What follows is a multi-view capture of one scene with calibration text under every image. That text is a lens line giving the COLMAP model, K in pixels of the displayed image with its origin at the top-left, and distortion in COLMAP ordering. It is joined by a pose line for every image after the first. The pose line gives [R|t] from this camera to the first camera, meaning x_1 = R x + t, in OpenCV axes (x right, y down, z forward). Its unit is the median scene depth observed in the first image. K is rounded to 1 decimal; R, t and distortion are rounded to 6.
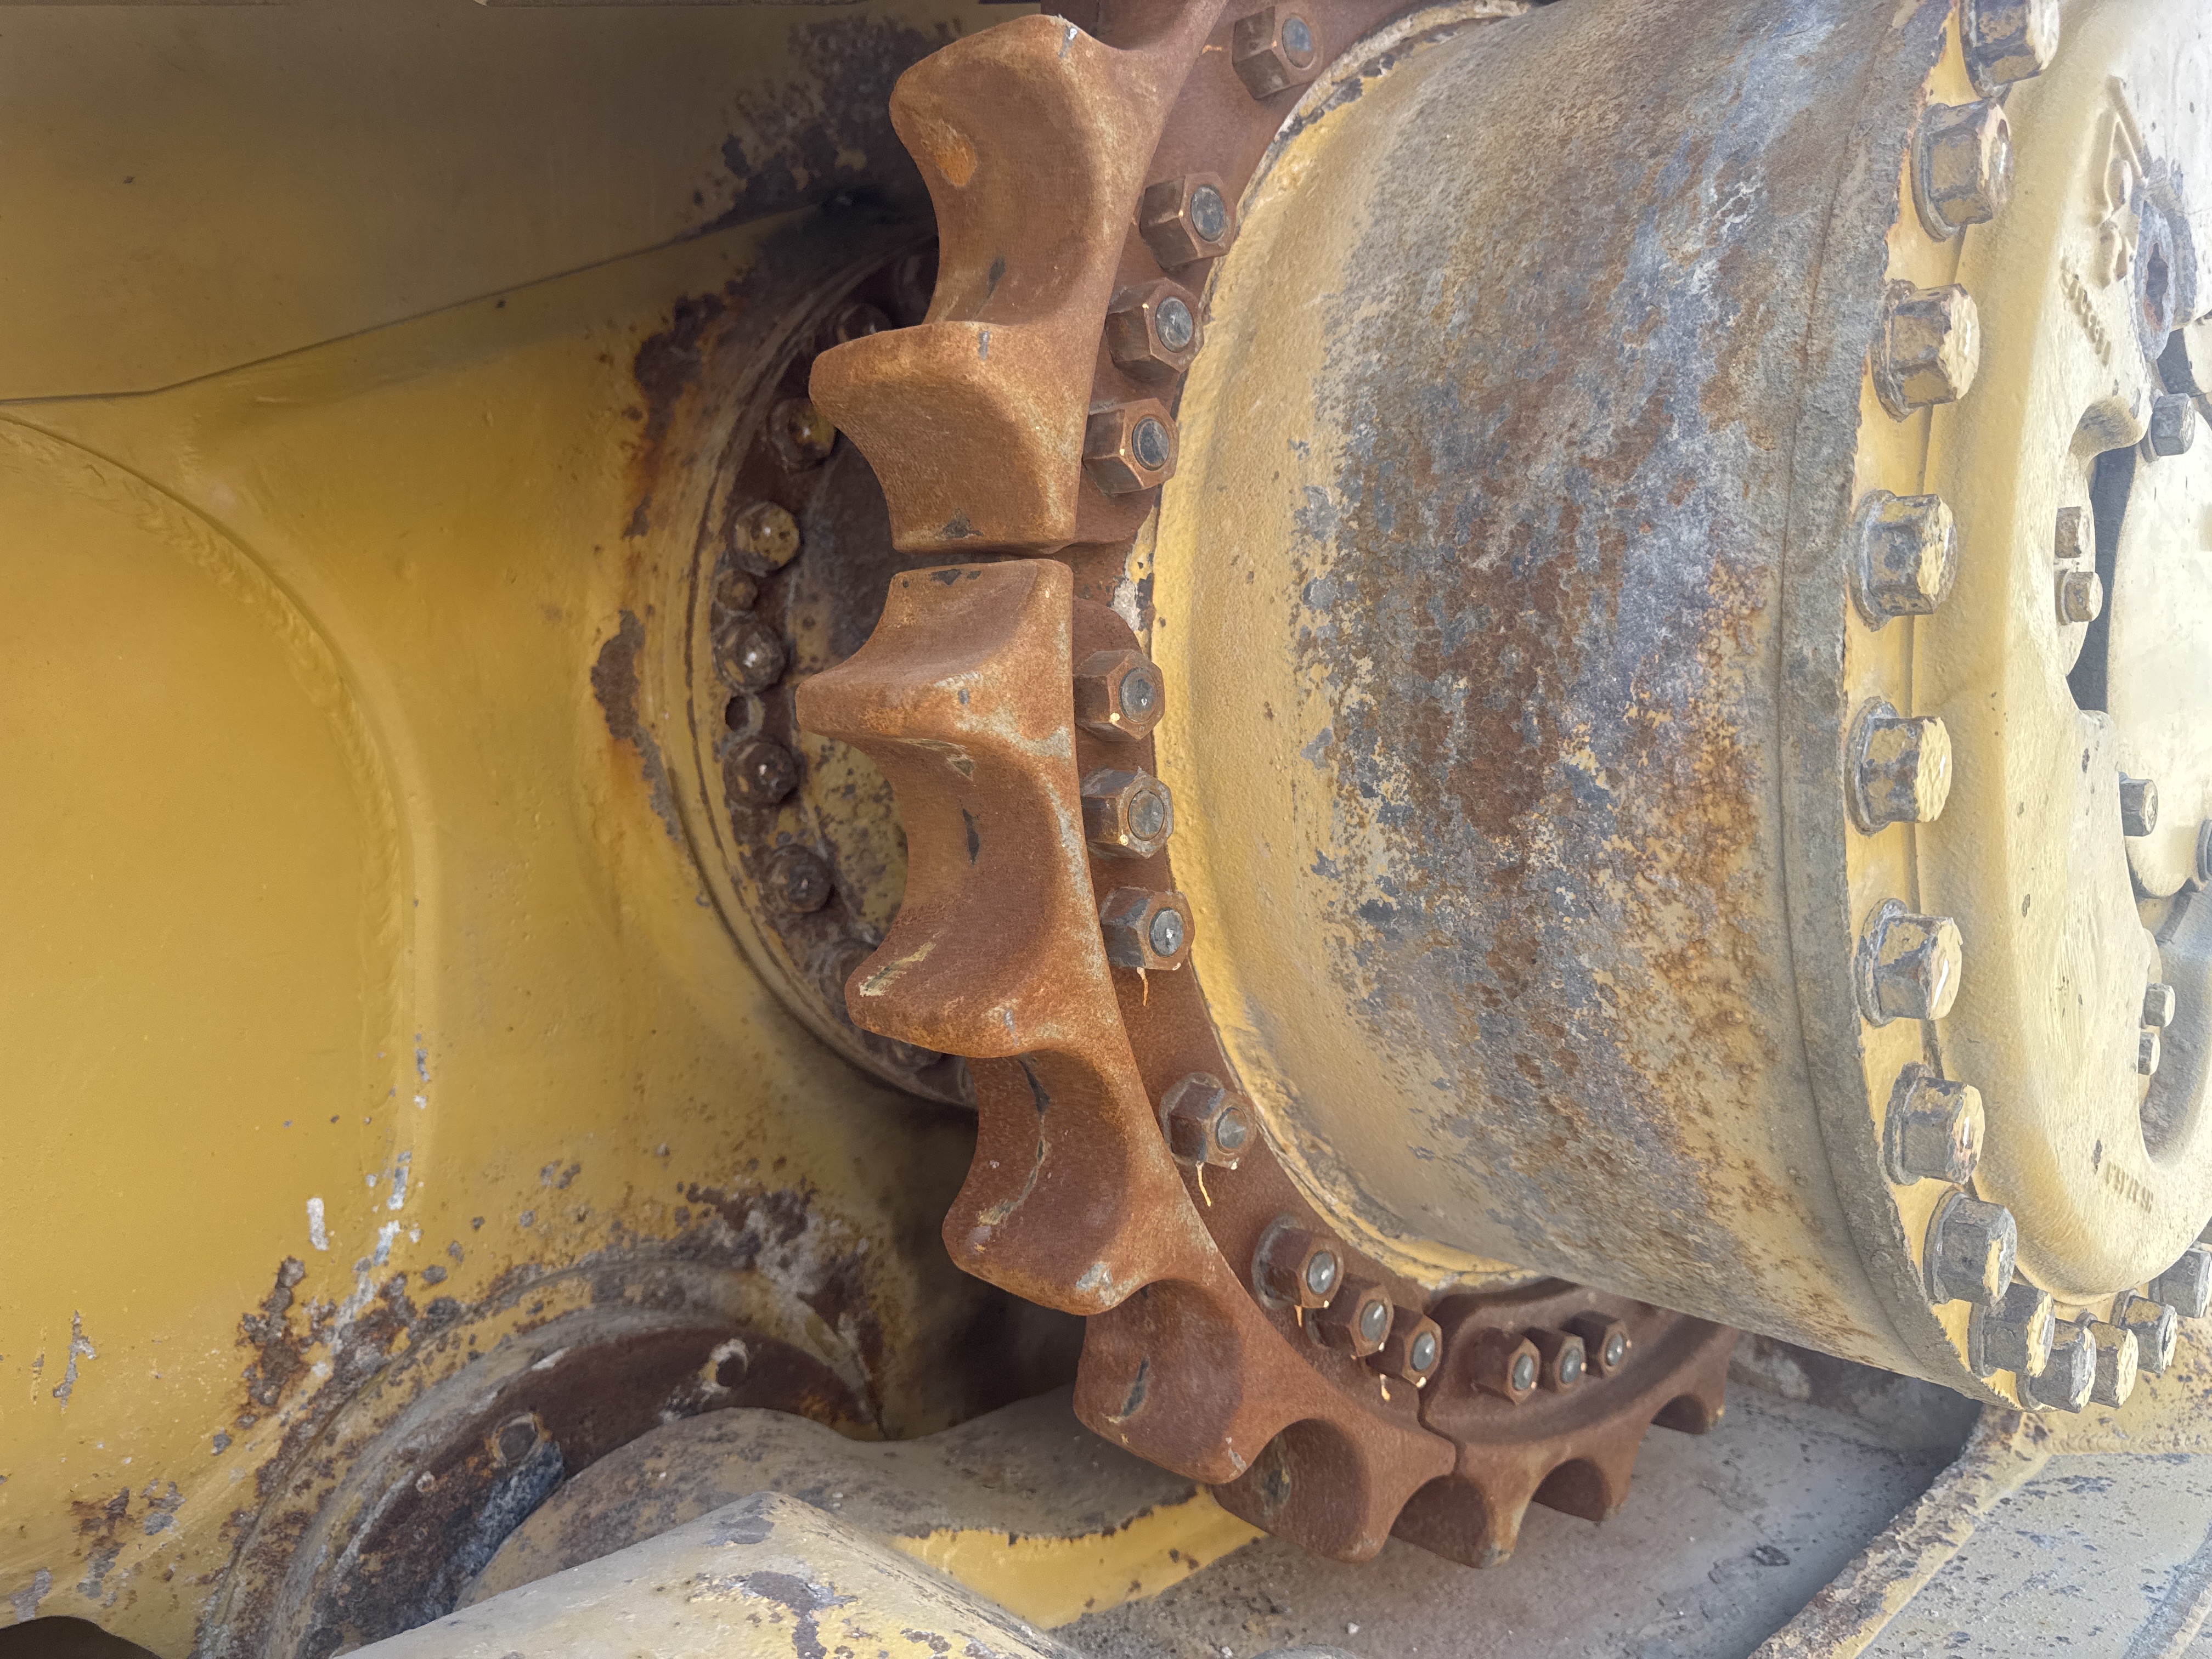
lens RADIAL K [[1608.2, 0, 1106.0], [0, 1608.2, 829.5], [0, 0, 1]] dist [0.120871, -0.217153]
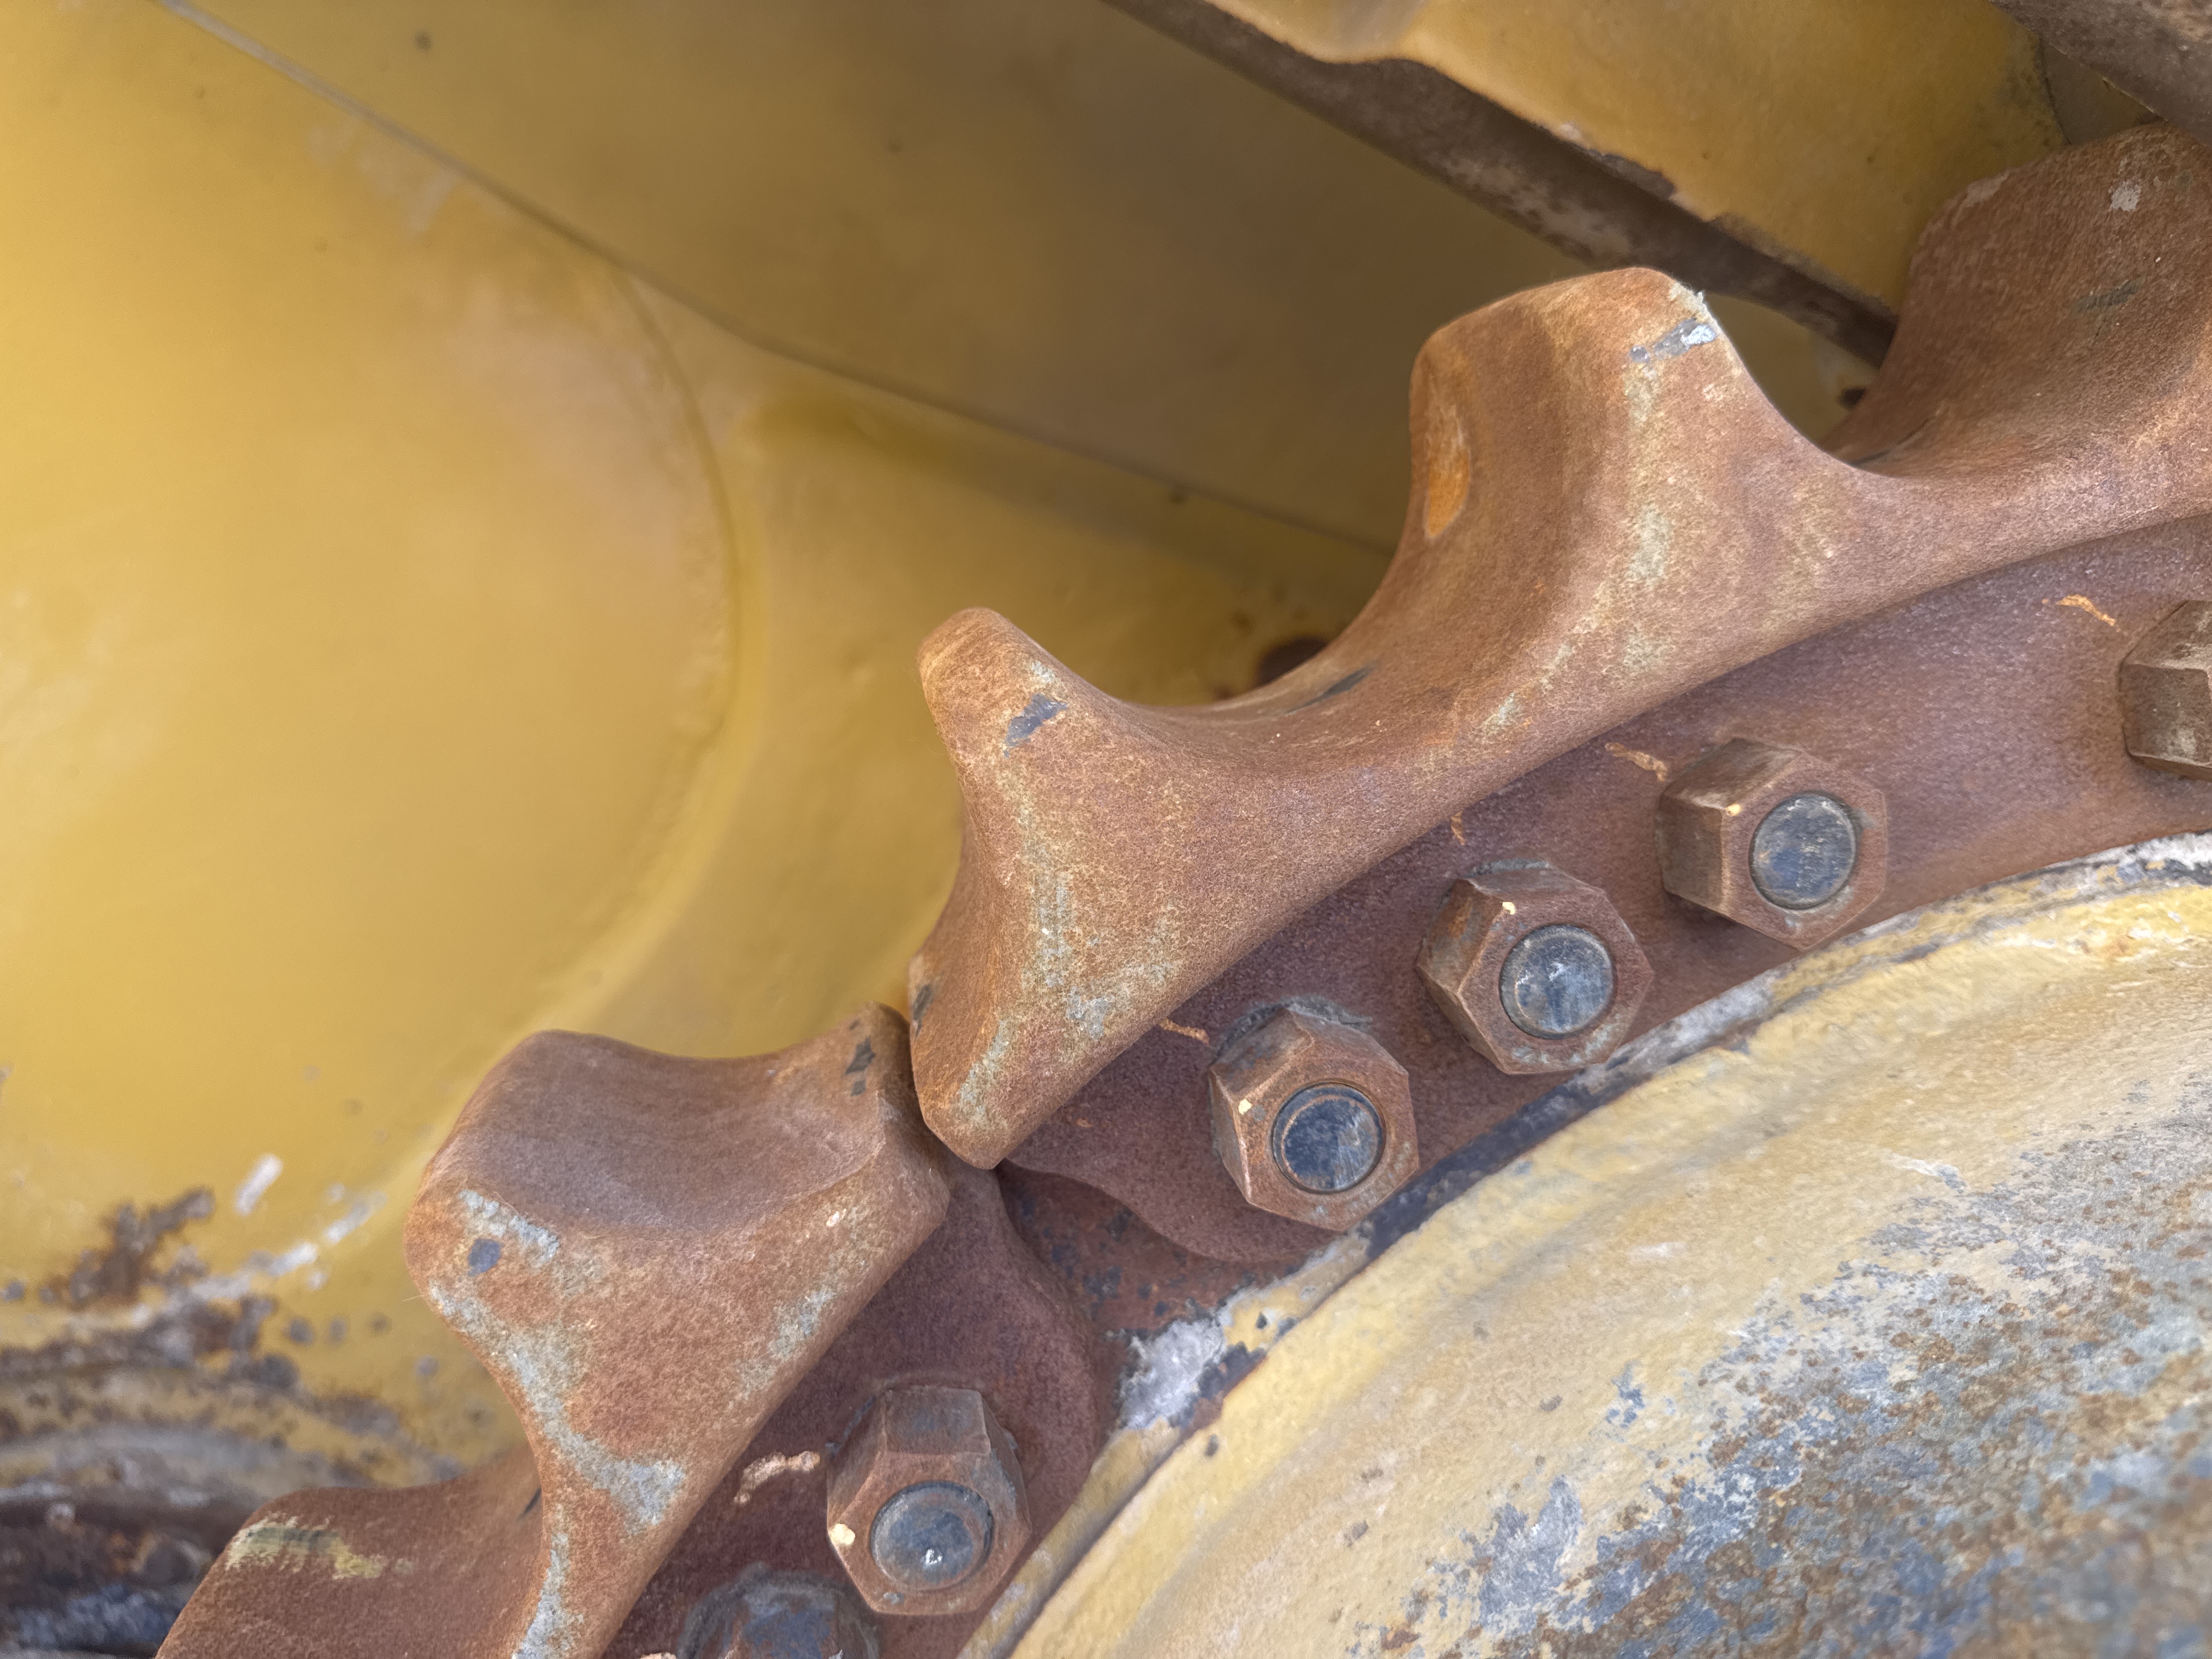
lens RADIAL K [[1629.3, 0, 1105.7], [0, 1629.3, 835.6], [0, 0, 1]] dist [0.002983, -0.033018]
pose [[0.637218, 0.578799, -0.508867, 0.106909], [-0.681813, 0.731192, -0.022108, -0.157951], [0.359284, 0.361039, 0.860561, 0.359757]]
